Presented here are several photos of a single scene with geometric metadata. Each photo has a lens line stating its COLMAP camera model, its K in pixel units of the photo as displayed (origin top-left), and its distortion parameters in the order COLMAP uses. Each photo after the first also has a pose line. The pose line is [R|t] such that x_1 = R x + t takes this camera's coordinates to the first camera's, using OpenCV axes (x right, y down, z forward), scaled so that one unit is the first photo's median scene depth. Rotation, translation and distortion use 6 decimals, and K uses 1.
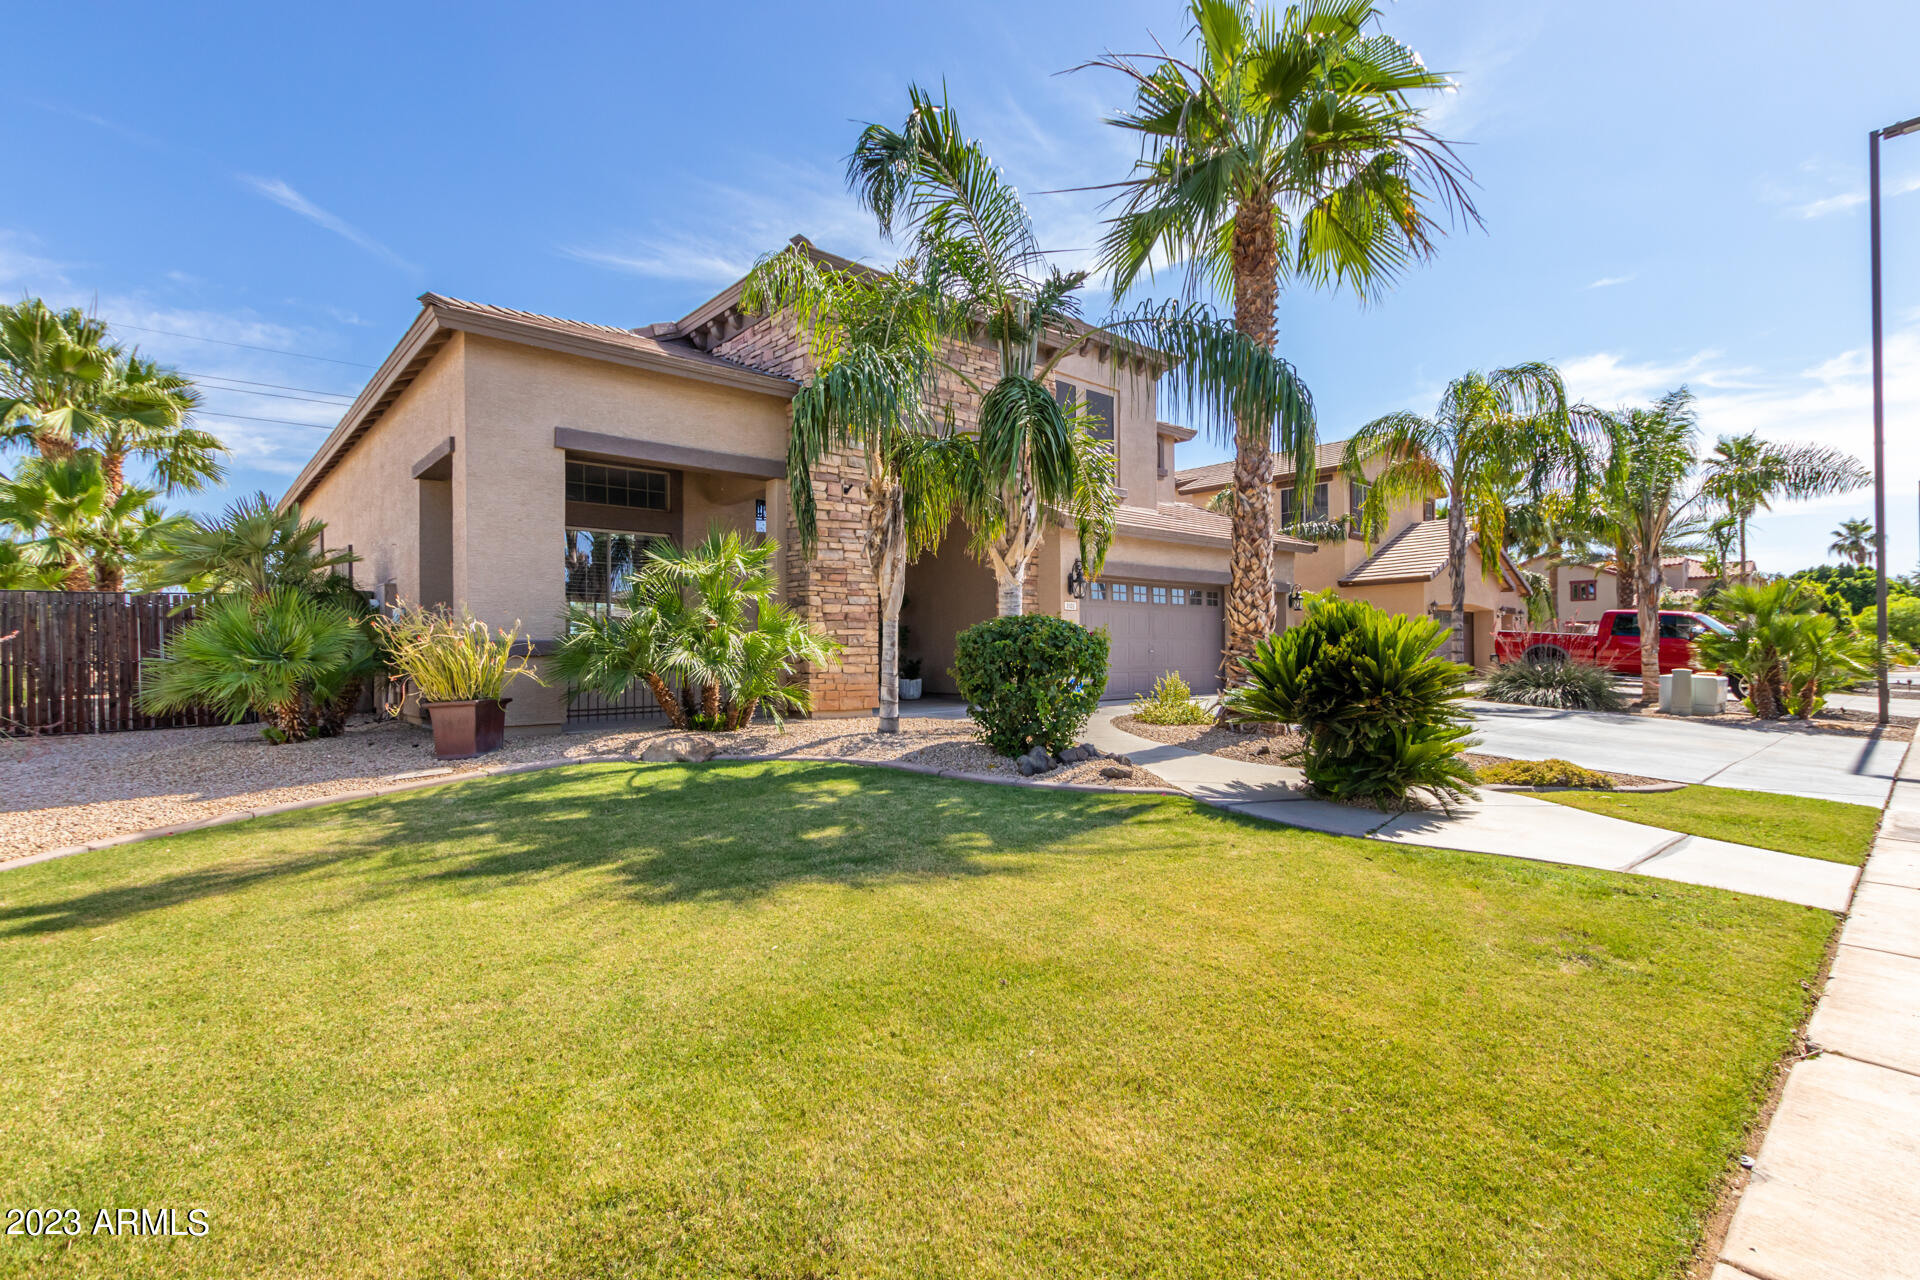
lens RADIAL K [[875.9, 0, 959.9], [0, 875.9, 641.9], [0, 0, 1]] dist [-0.001717, -0.000055]
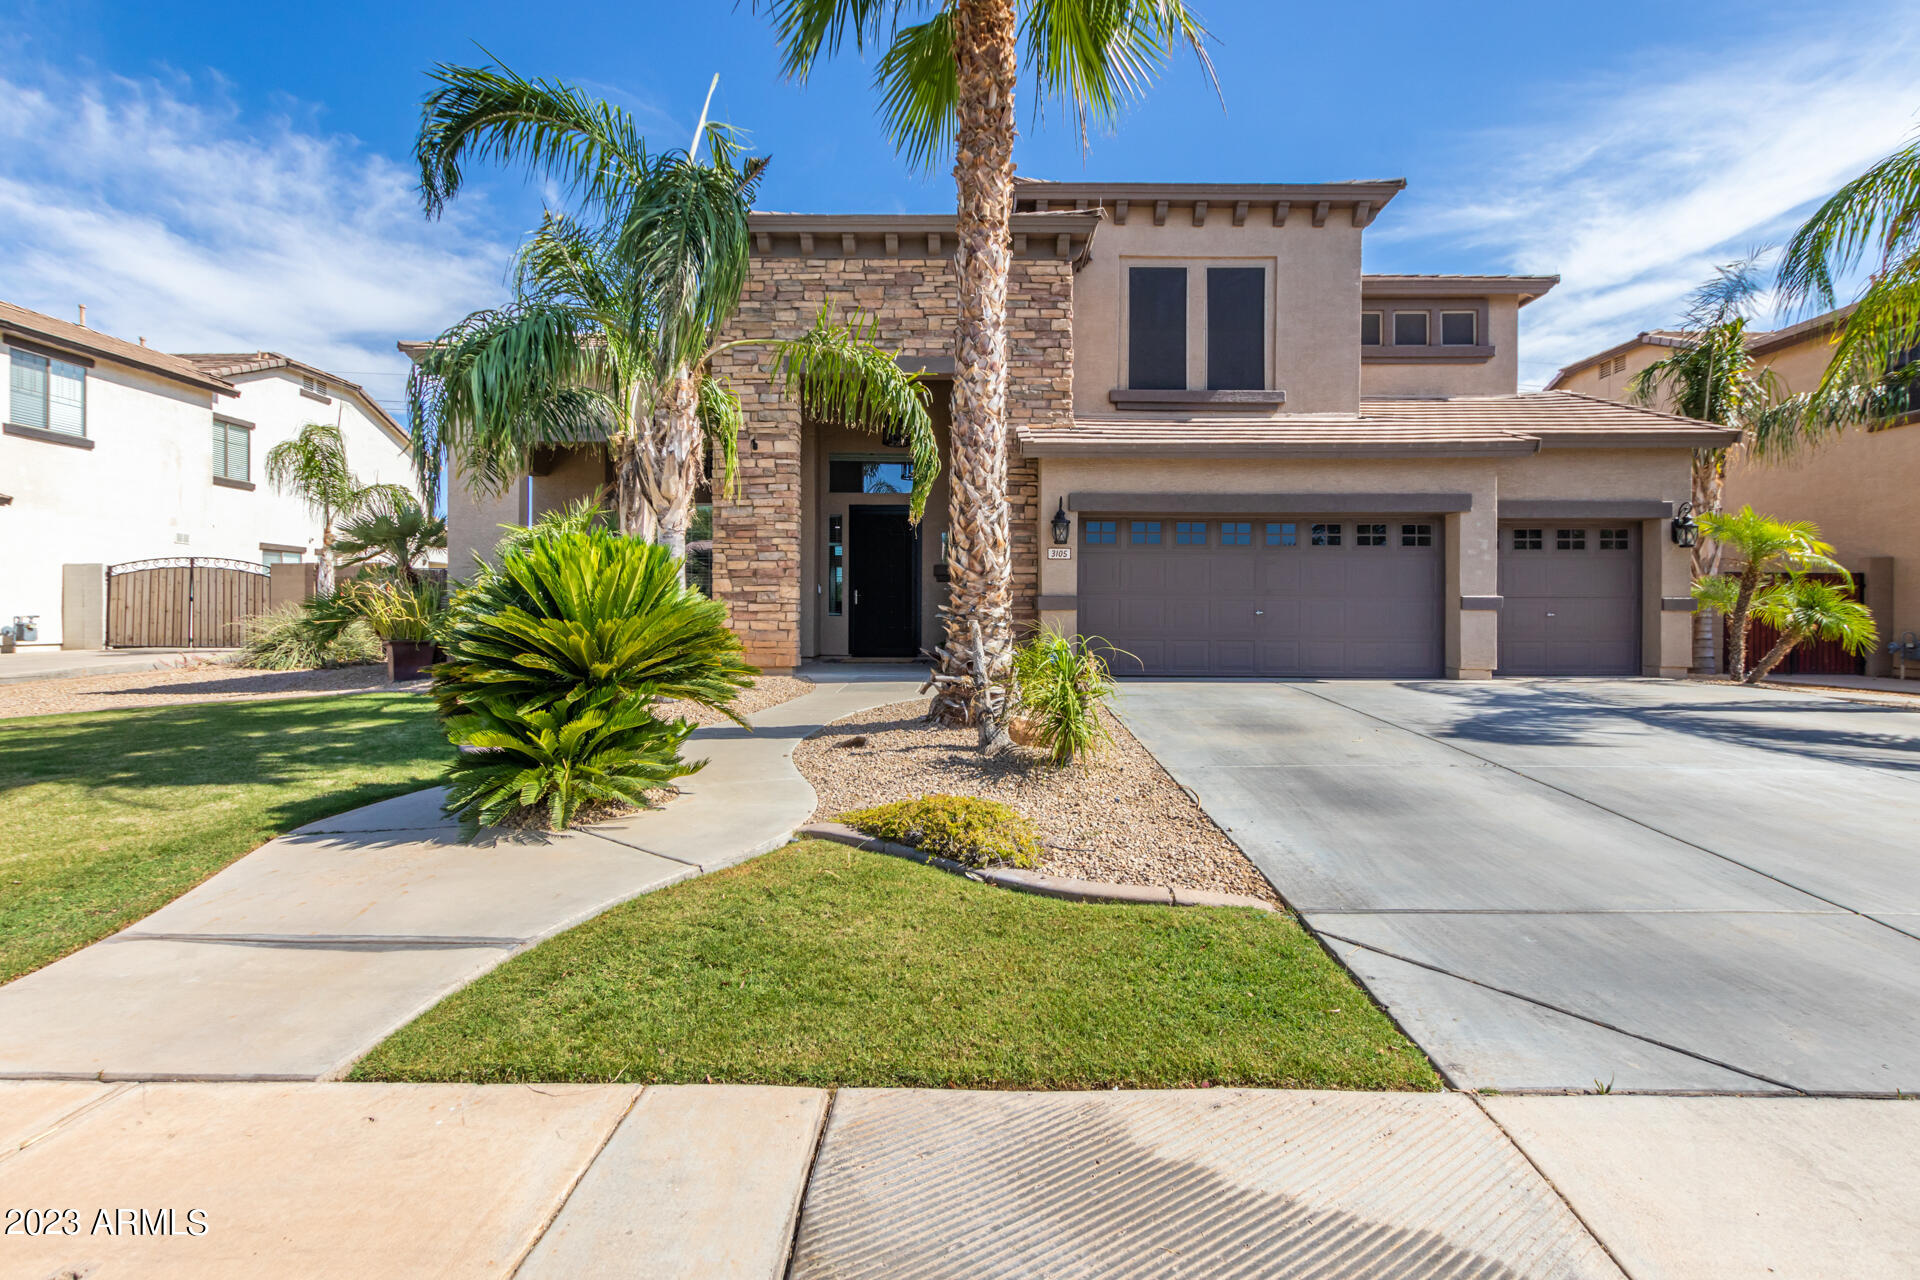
lens RADIAL K [[875.9, 0, 960.5], [0, 875.9, 626.0], [0, 0, 1]] dist [-0.001717, -0.000055]
pose [[0.739607, 0.012283, -0.672927, 0.708832], [-0.005248, 0.999908, 0.012483, 0.017537], [0.673019, -0.005701, 0.739603, 0.419996]]
